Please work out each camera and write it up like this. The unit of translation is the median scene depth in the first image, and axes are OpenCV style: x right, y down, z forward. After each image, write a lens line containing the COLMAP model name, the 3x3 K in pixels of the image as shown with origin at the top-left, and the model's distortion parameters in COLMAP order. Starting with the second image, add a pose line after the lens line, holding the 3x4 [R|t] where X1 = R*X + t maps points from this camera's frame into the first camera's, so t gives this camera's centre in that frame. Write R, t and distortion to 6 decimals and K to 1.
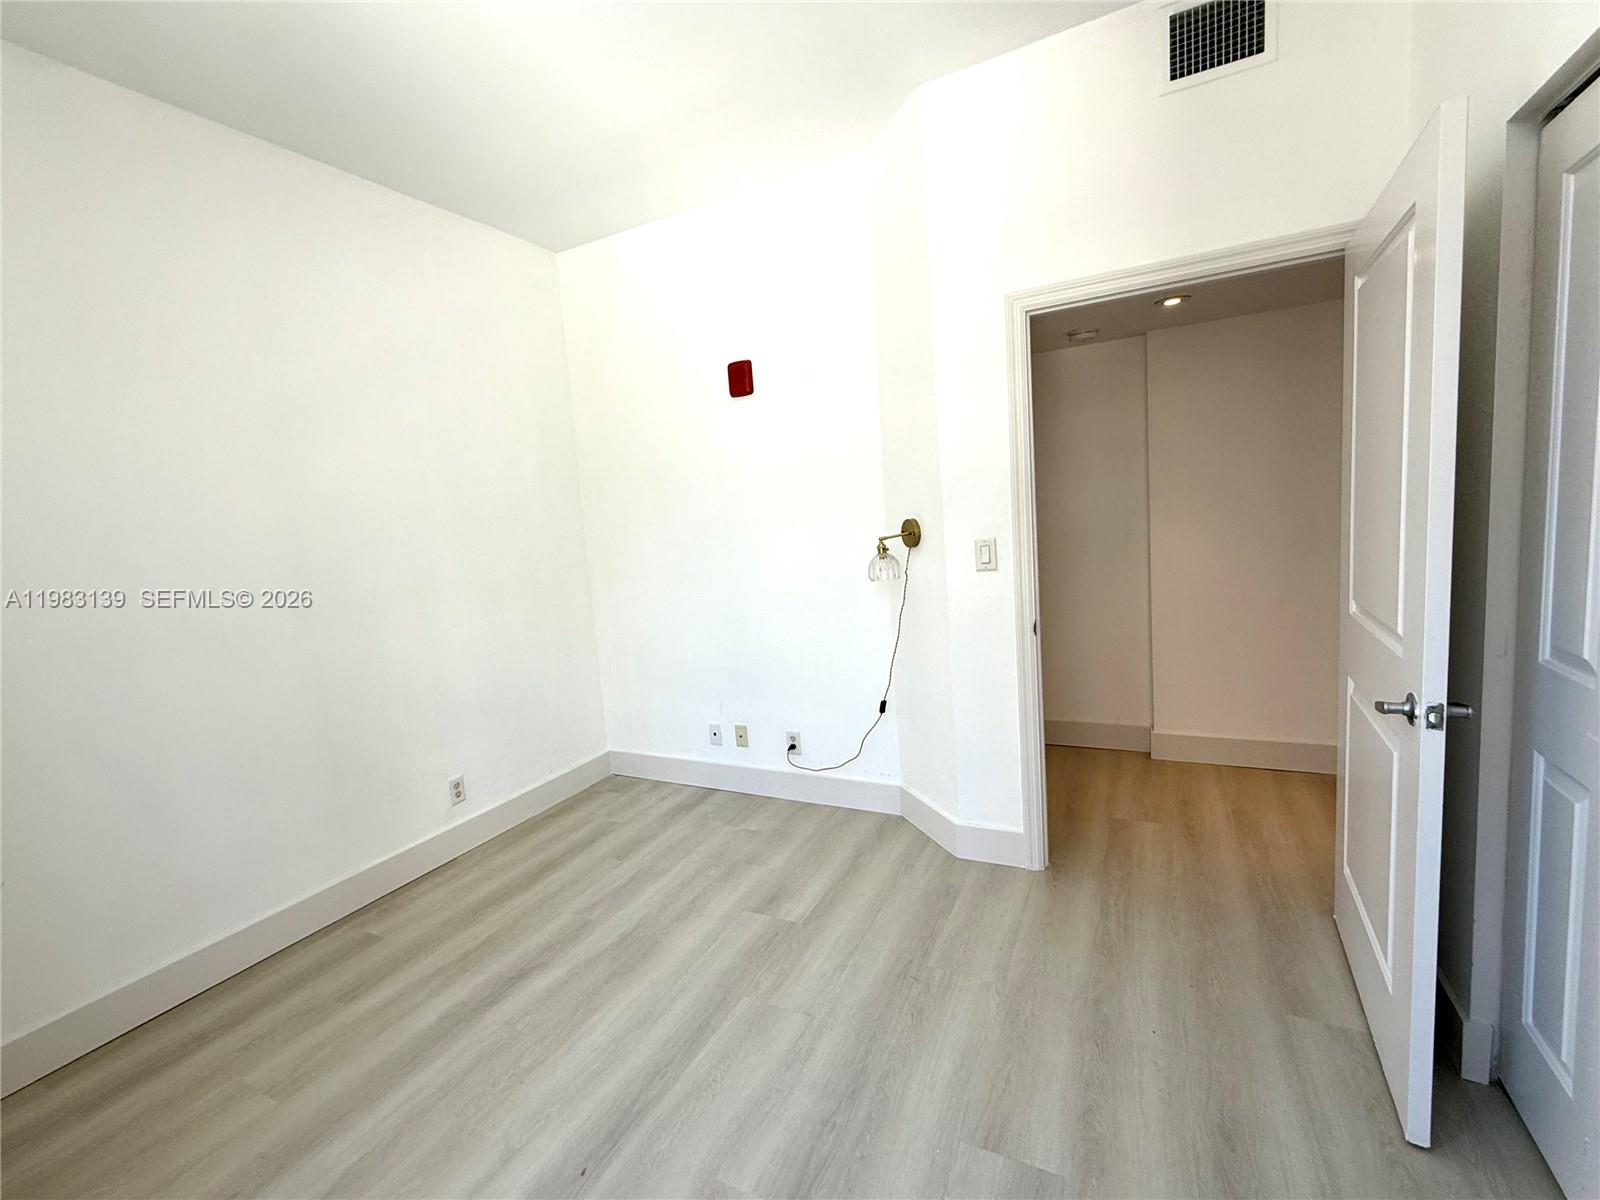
lens RADIAL K [[674.0, 0, 789.5], [0, 674.0, 597.6], [0, 0, 1]] dist [-0.001782, 0.000358]
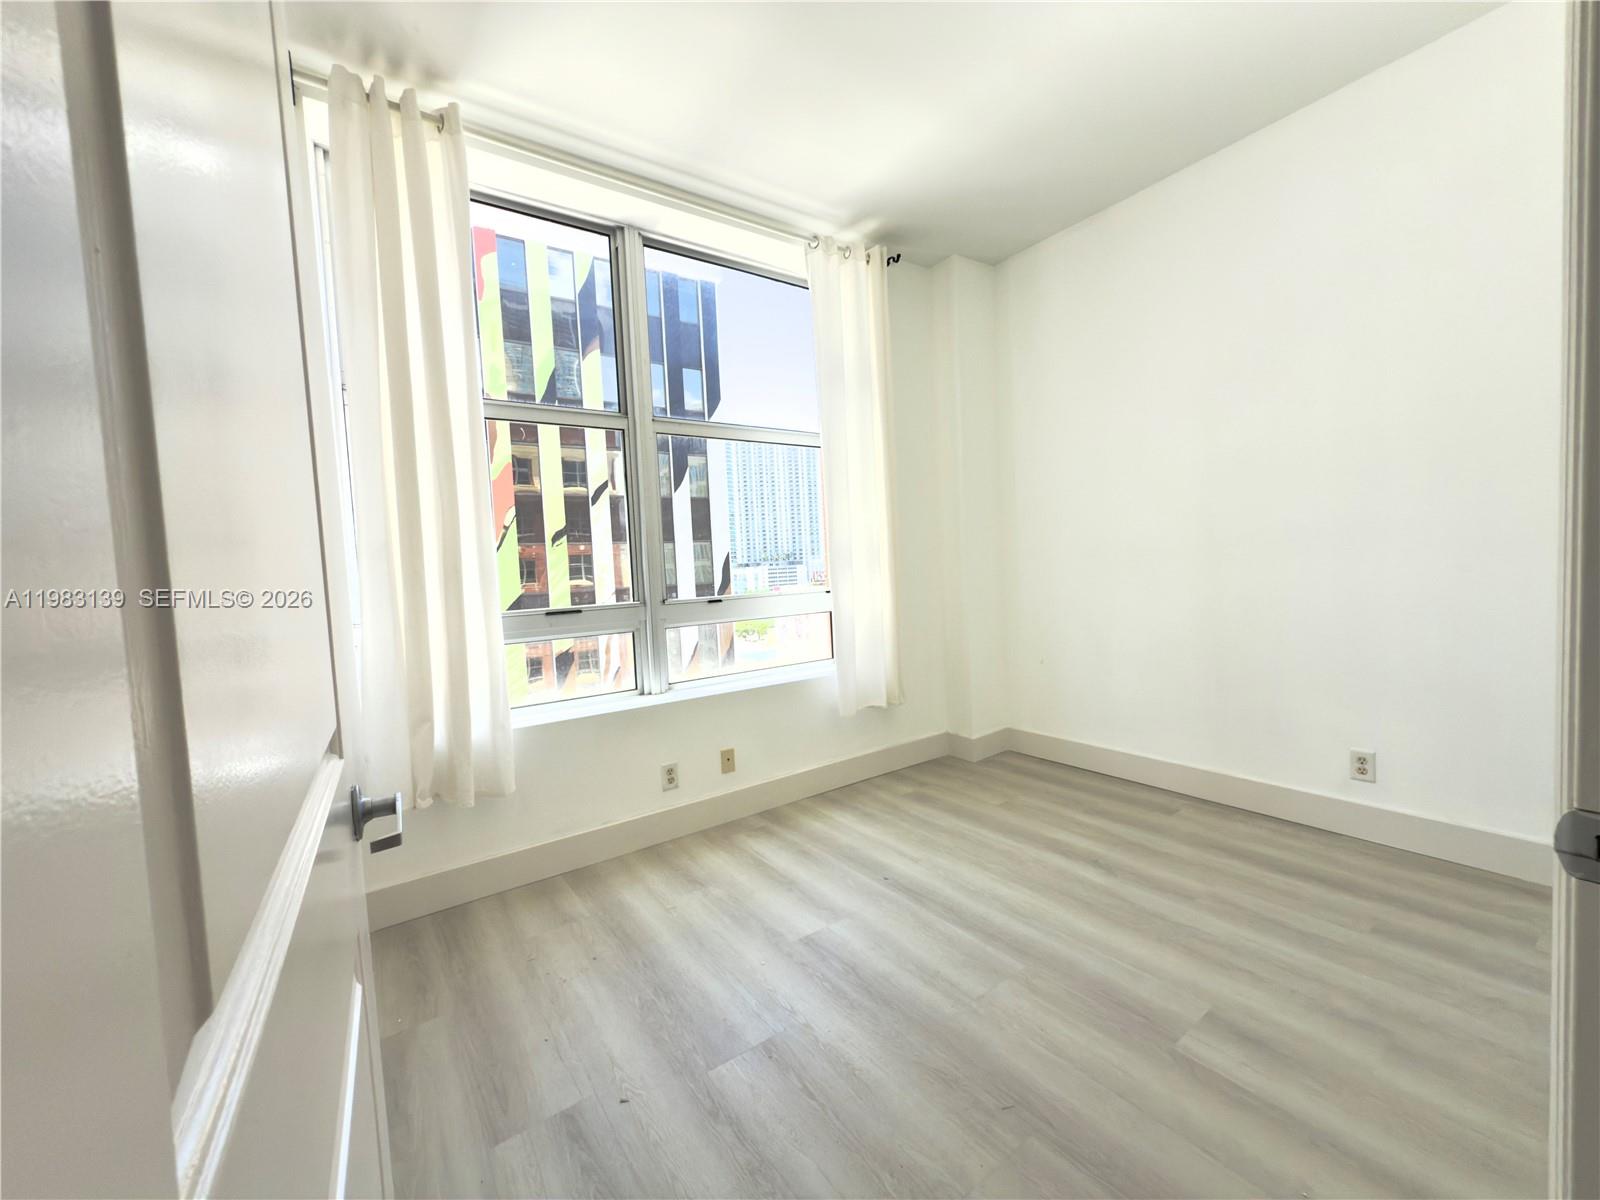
lens RADIAL K [[636.6, 0, 792.5], [0, 636.6, 569.9], [0, 0, 1]] dist [-0.000660, 0.000040]
pose [[-0.449945, 0.105909, -0.886754, 0.795441], [-0.020436, 0.991462, 0.128784, -0.082962], [0.892822, 0.076067, -0.443939, 1.006380]]
